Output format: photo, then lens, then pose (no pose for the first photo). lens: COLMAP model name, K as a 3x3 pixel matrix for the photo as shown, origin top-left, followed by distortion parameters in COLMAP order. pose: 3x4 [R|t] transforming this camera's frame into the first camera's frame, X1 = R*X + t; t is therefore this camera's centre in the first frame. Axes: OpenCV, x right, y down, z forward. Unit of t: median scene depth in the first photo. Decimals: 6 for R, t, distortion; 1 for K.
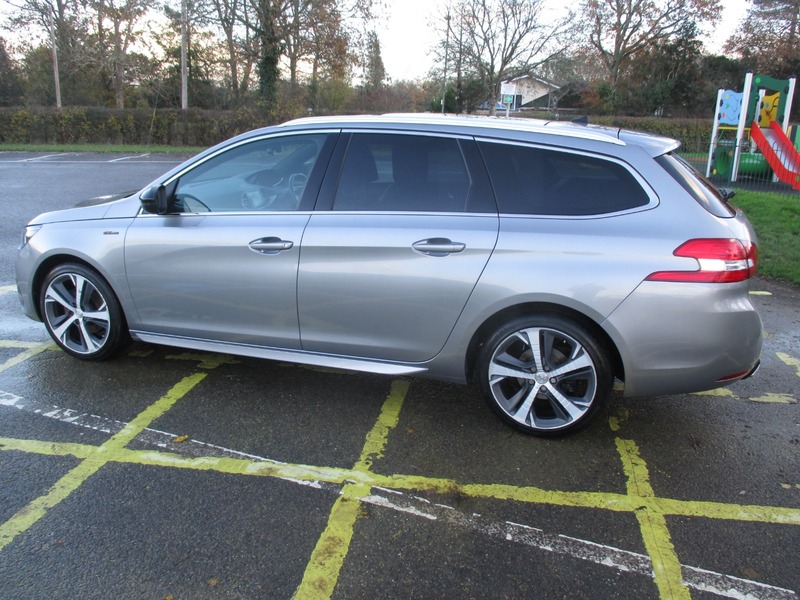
lens RADIAL K [[649.7, 0, 399.0], [0, 649.7, 376.3], [0, 0, 1]] dist [-0.029155, 0.002921]
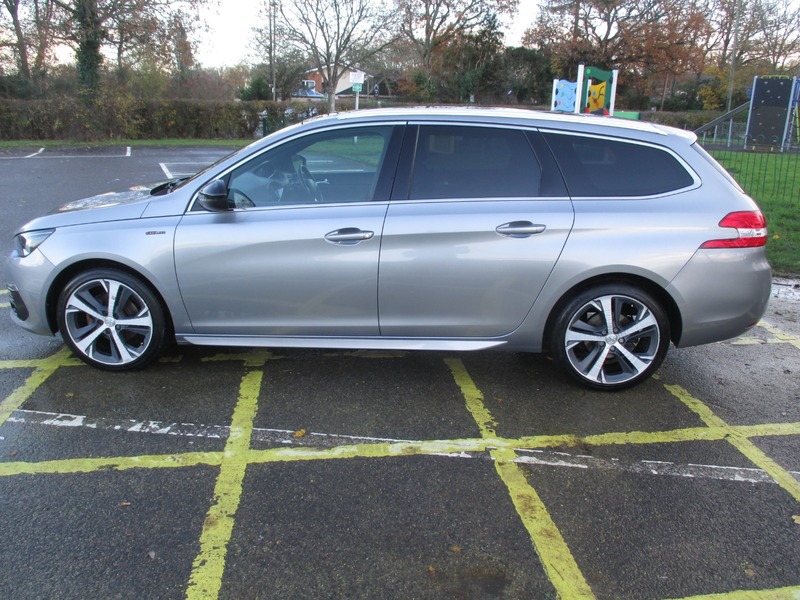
lens RADIAL K [[649.7, 0, 399.0], [0, 649.7, 376.3], [0, 0, 1]] dist [-0.029155, 0.002921]
pose [[0.959438, -0.108397, 0.260248, -0.436451], [0.103878, 0.994104, 0.031096, -0.006714], [-0.262084, -0.002801, 0.965041, -0.006846]]
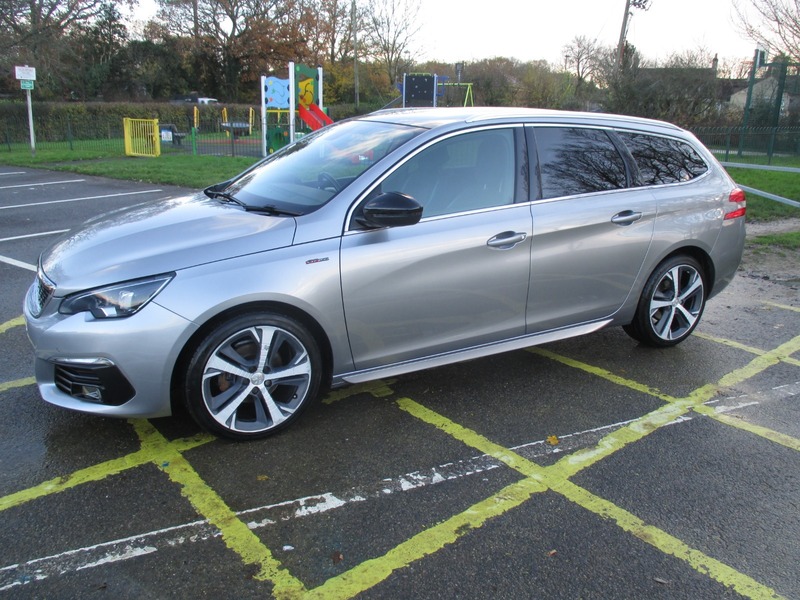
lens RADIAL K [[649.7, 0, 399.0], [0, 649.7, 376.3], [0, 0, 1]] dist [-0.029155, 0.002921]
pose [[0.659142, -0.296306, 0.691184, -1.136052], [0.280630, 0.949628, 0.139479, -0.199280], [-0.697695, 0.102030, 0.709092, 0.445002]]
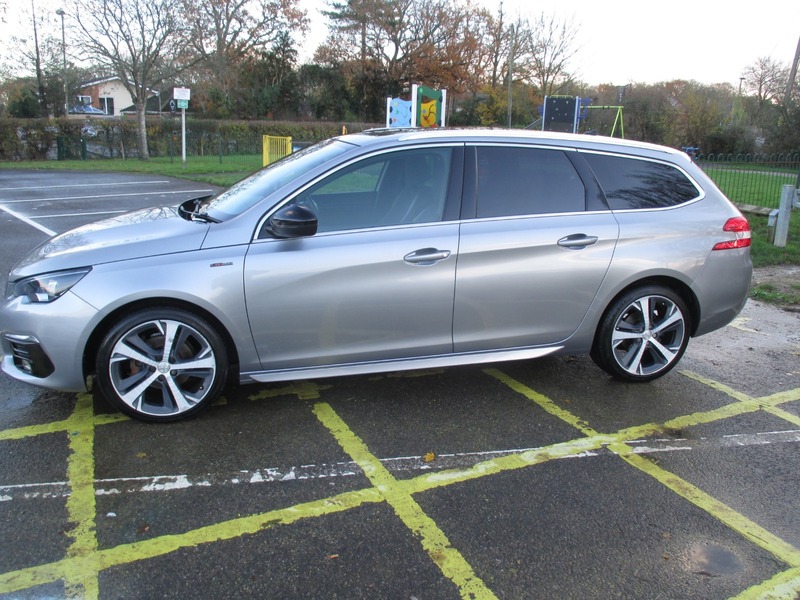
lens RADIAL K [[648.0, 0, 398.6], [0, 648.0, 381.9], [0, 0, 1]] dist [-0.027714, -0.001224]
pose [[0.823012, -0.208359, 0.528430, -0.864822], [0.205781, 0.976469, 0.064522, -0.088920], [-0.529439, 0.055639, 0.846521, 0.178466]]
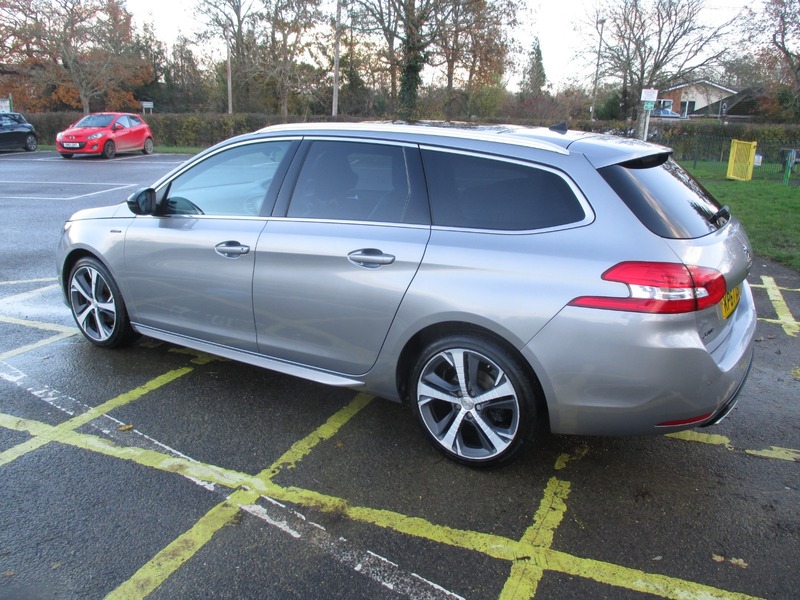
lens RADIAL K [[649.7, 0, 399.0], [0, 649.7, 376.3], [0, 0, 1]] dist [-0.029155, 0.002921]
pose [[0.970610, 0.086549, -0.224558, 0.323588], [-0.088601, 0.996067, 0.000942, -0.027562], [0.223756, 0.018982, 0.974460, 0.068192]]
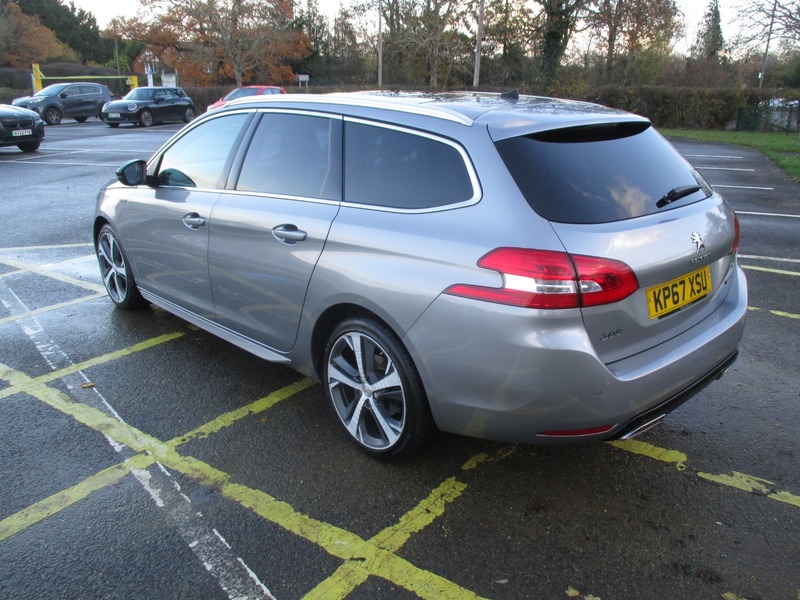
lens RADIAL K [[647.0, 0, 399.5], [0, 647.0, 371.2], [0, 0, 1]] dist [-0.025975, -0.002181]
pose [[0.887085, 0.169342, -0.429422, 0.621897], [-0.158206, 0.985470, 0.061802, -0.082997], [0.433648, 0.013114, 0.900987, 0.217487]]
